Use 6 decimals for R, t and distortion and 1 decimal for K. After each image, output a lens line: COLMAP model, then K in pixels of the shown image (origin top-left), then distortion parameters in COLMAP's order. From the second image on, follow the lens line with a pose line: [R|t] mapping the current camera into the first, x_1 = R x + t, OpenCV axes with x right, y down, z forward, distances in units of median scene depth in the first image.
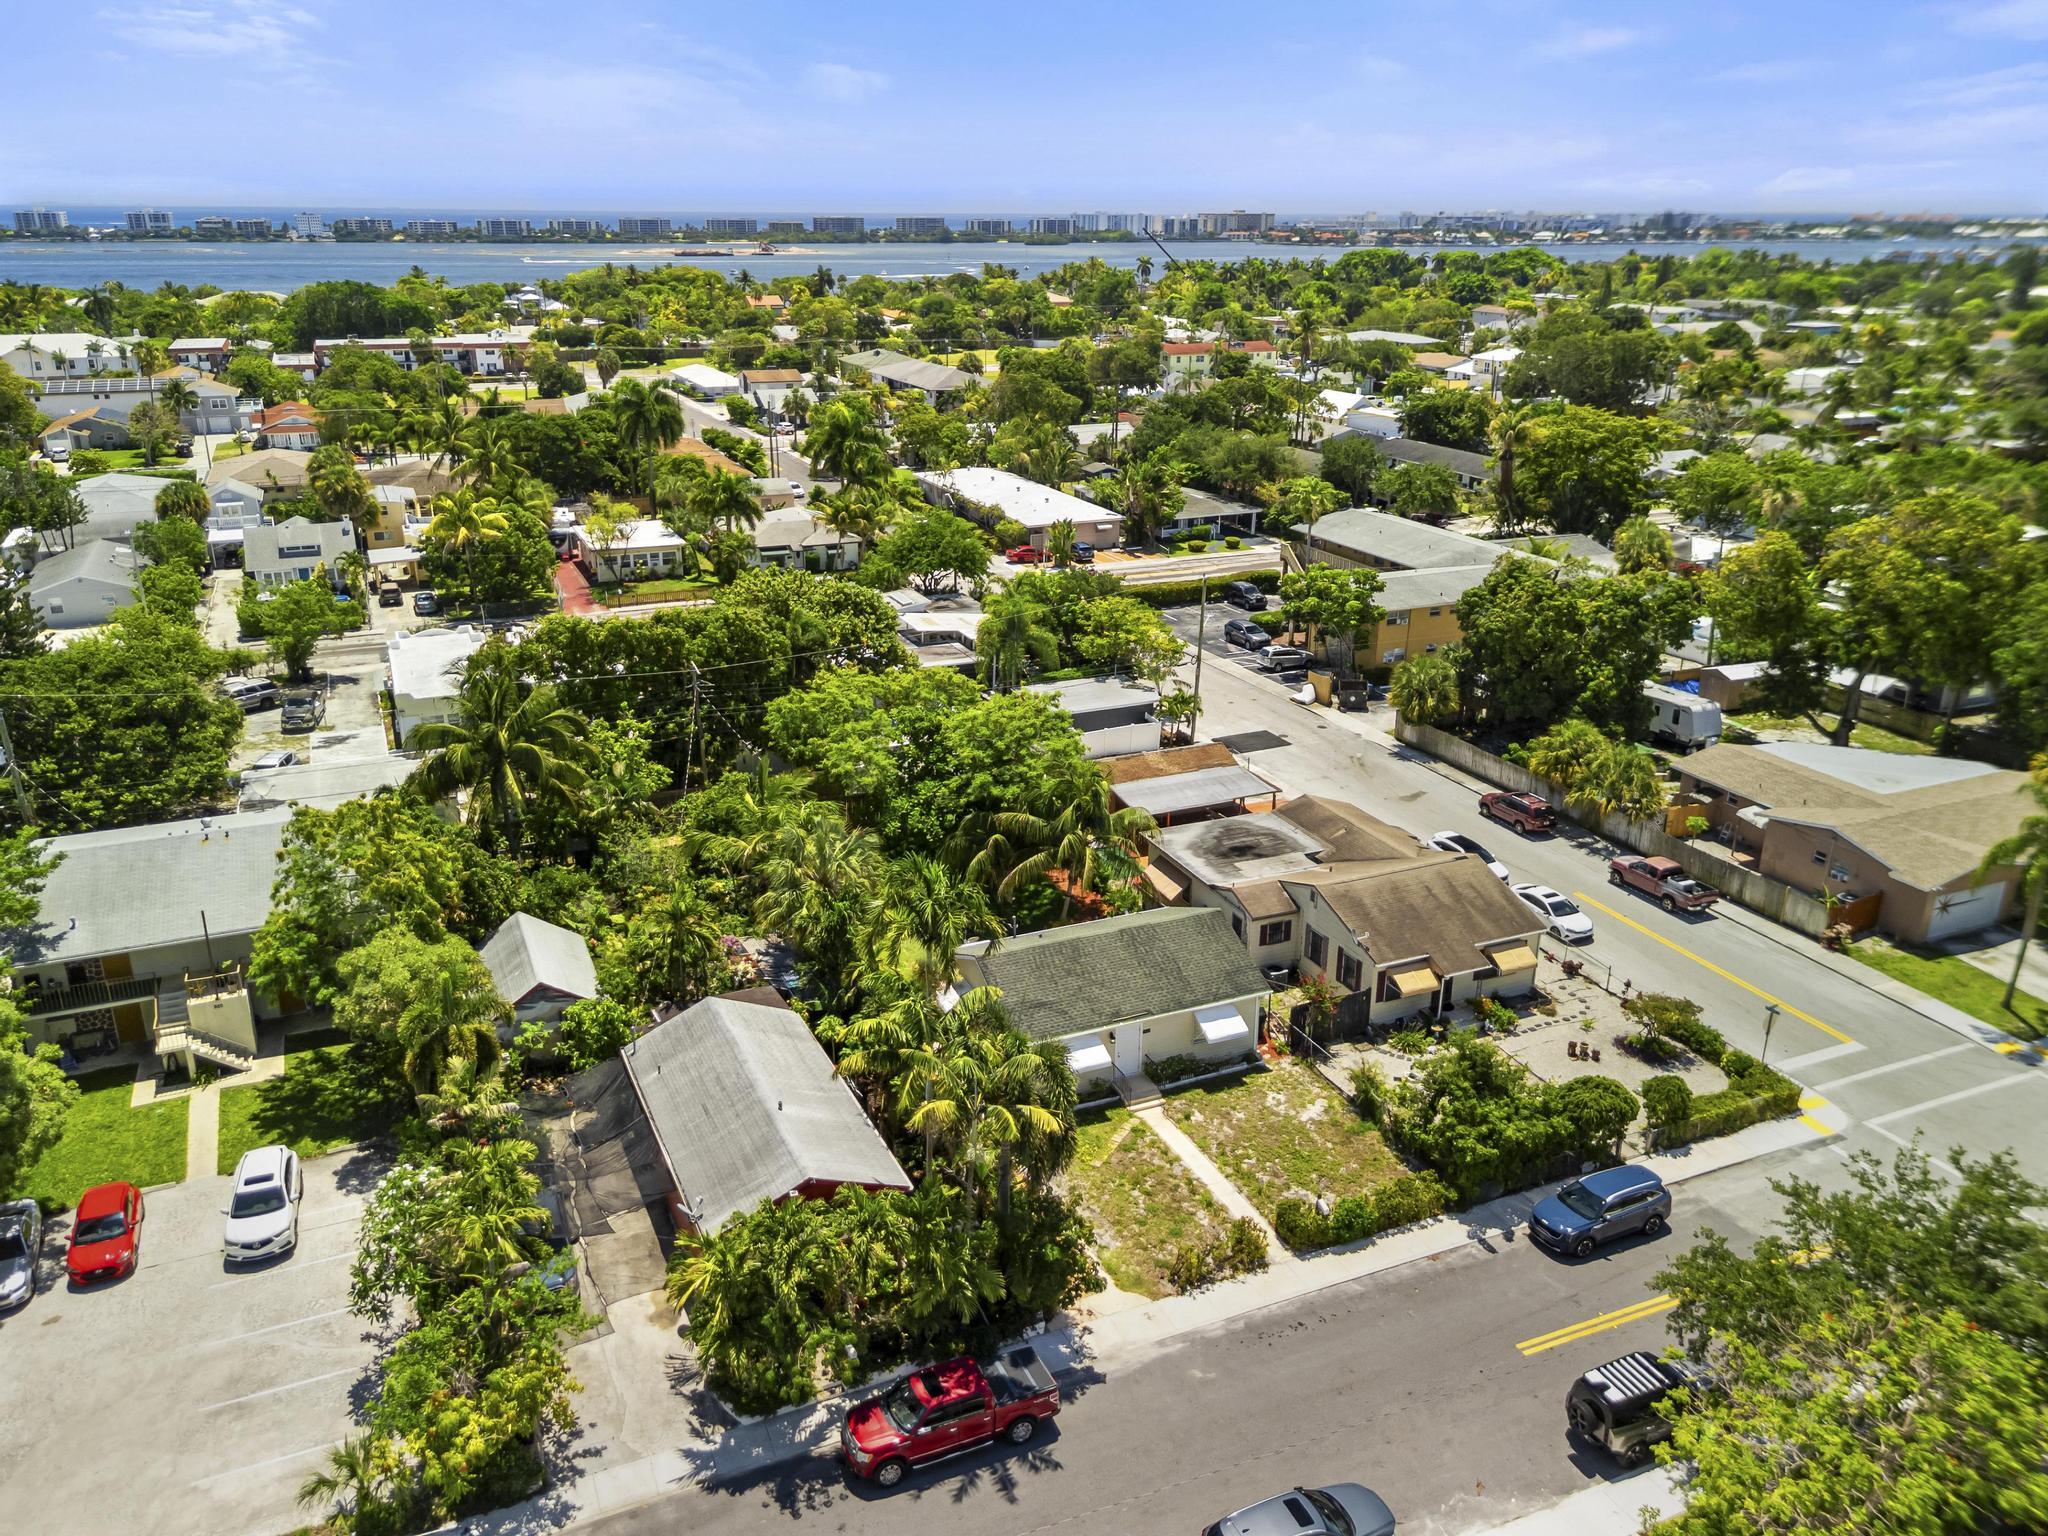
lens RADIAL K [[1498.7, 0, 1017.1], [0, 1498.7, 799.0], [0, 0, 1]] dist [0.070305, -0.064267]
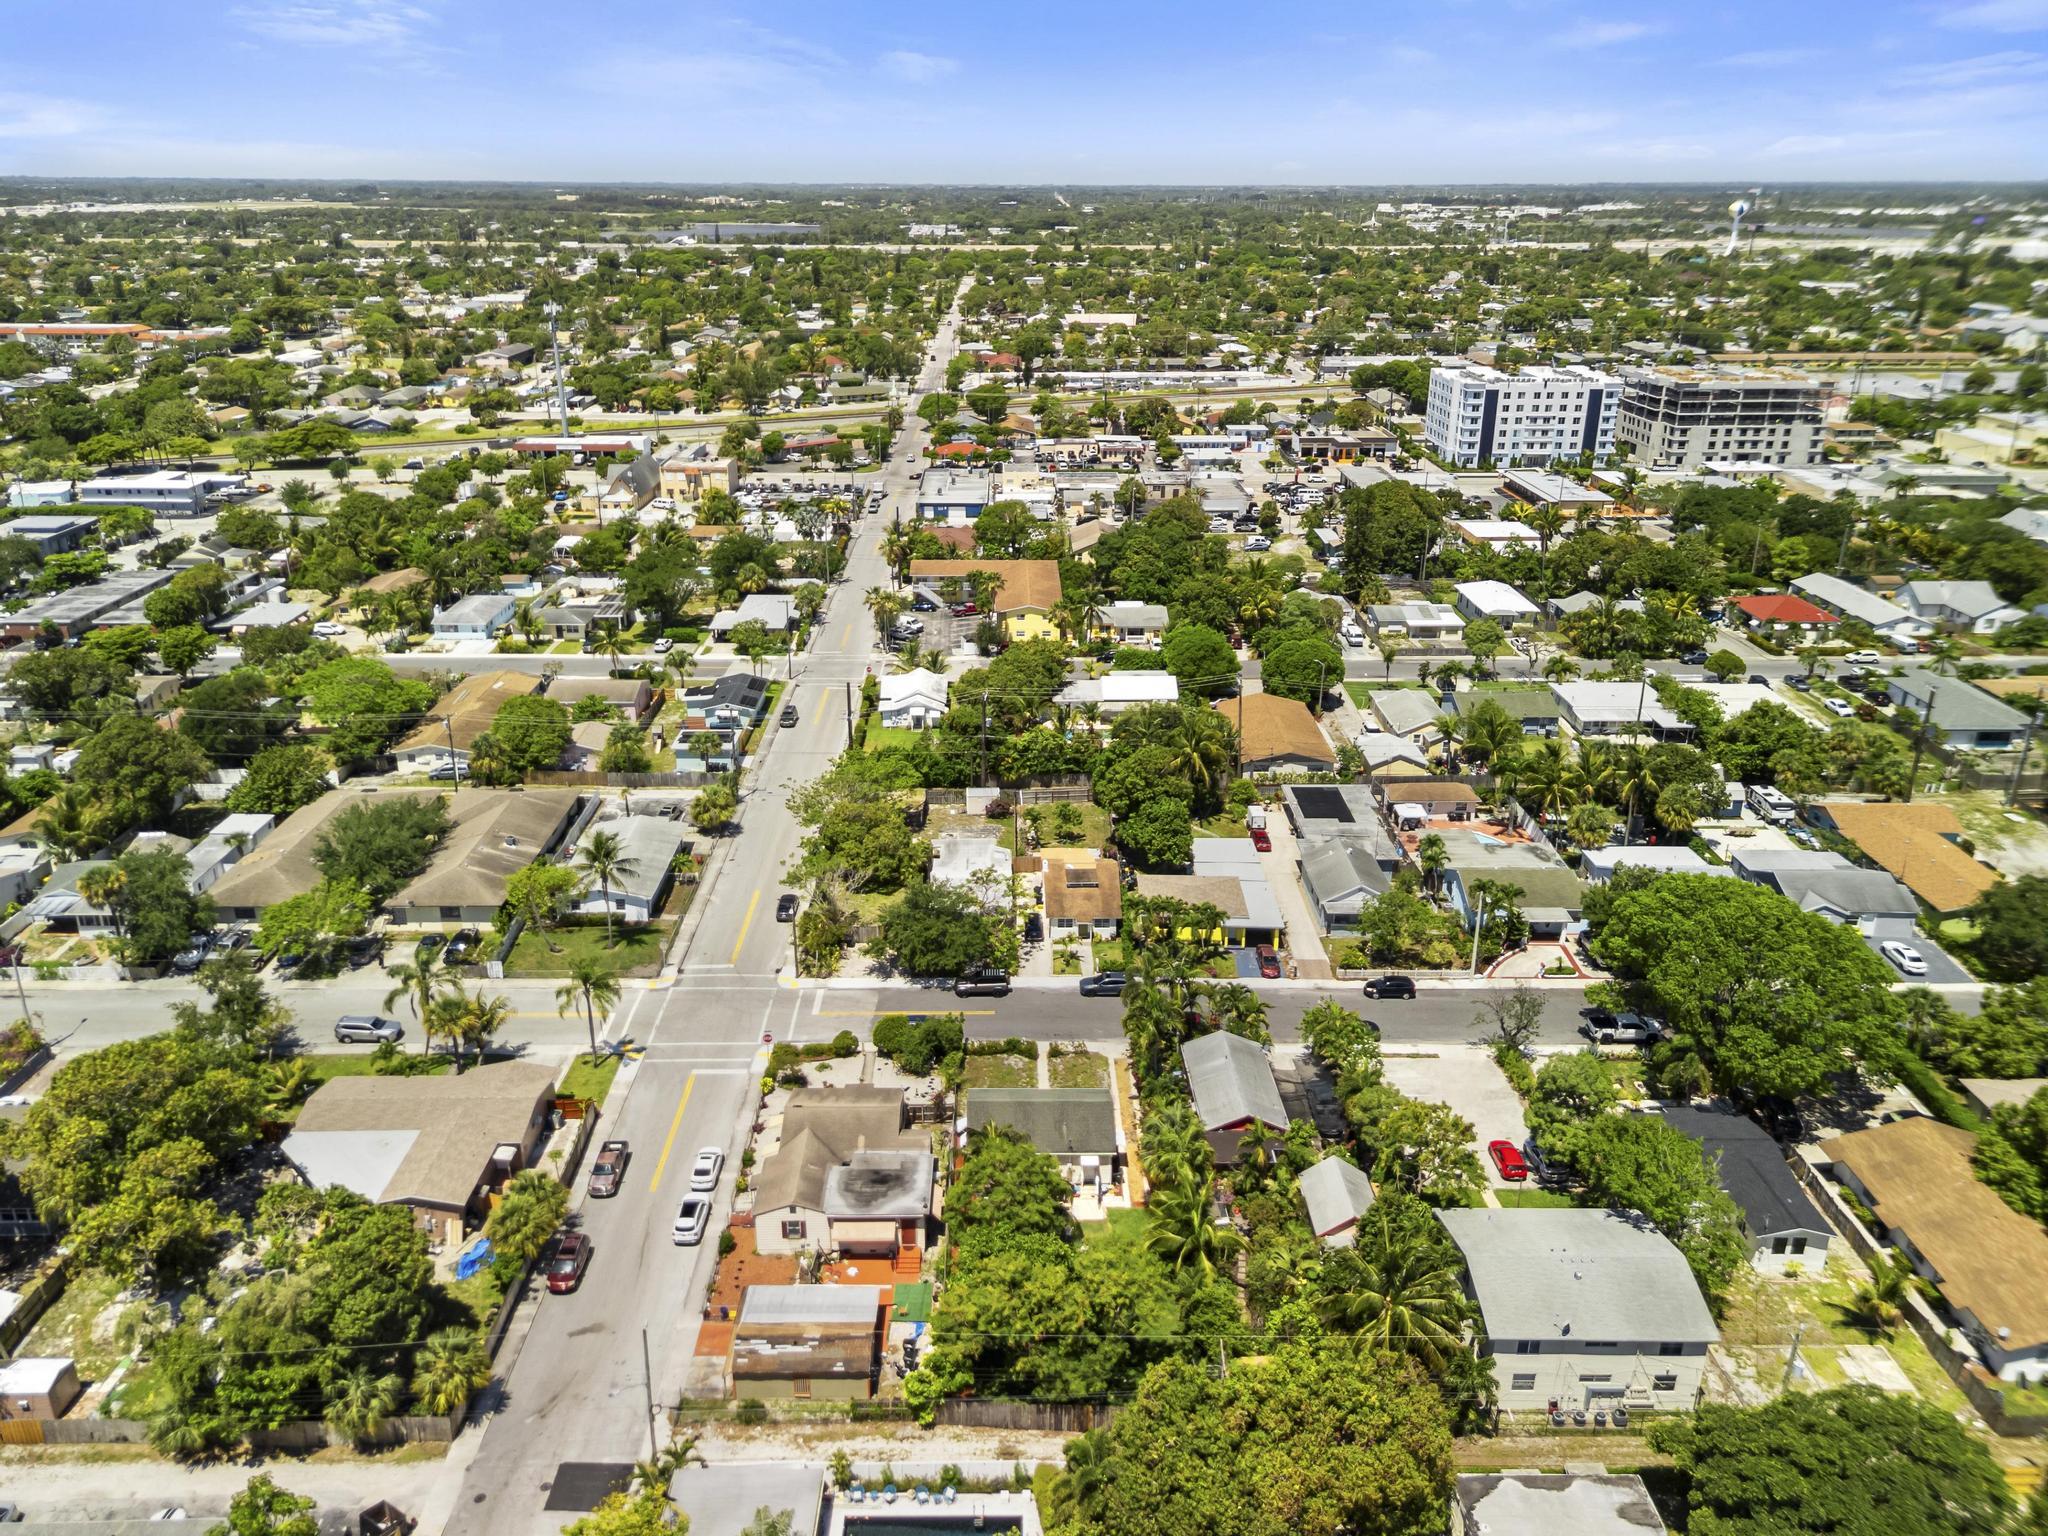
lens RADIAL K [[1510.9, 0, 1024.0], [0, 1510.9, 768.0], [0, 0, 1]] dist [0.070600, -0.068287]
pose [[-0.921372, -0.146102, 0.360179, -0.446148], [0.134152, 0.750186, 0.647475, -1.183948], [-0.364798, 0.644884, -0.671601, 1.642020]]
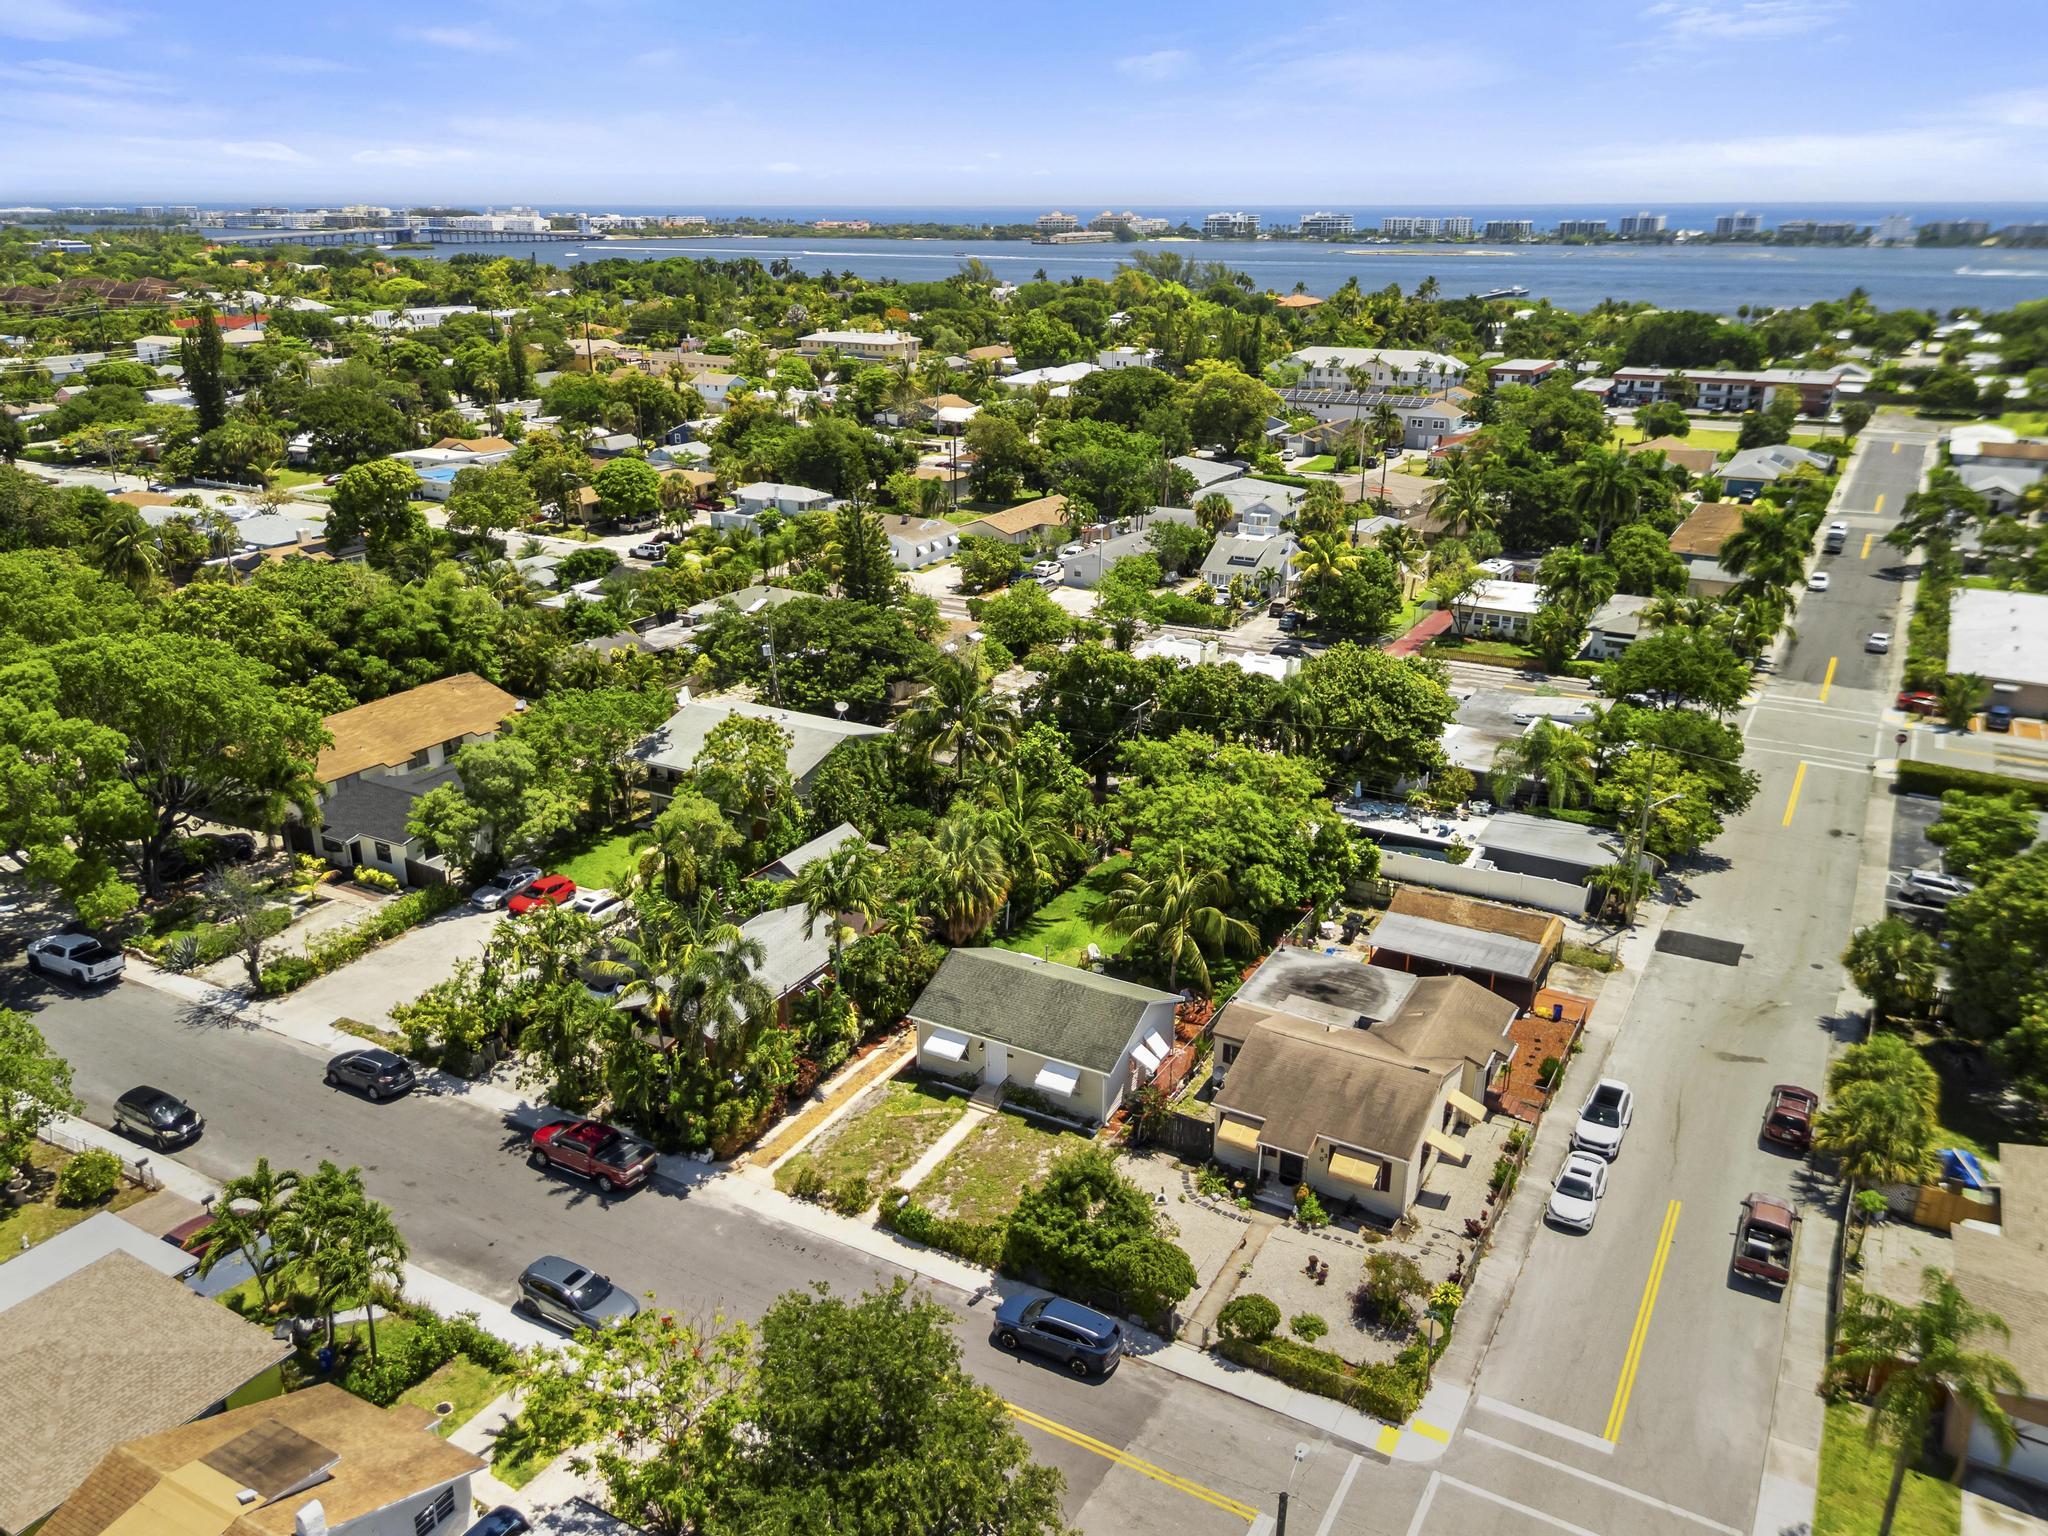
lens RADIAL K [[1542.9, 0, 1024.0], [0, 1542.9, 768.0], [0, 0, 1]] dist [0.065134, -0.056755]
pose [[0.600616, 0.271047, -0.752193, 0.767226], [-0.288354, 0.950903, 0.112404, -0.167900], [0.745730, 0.149386, 0.649285, 0.121362]]
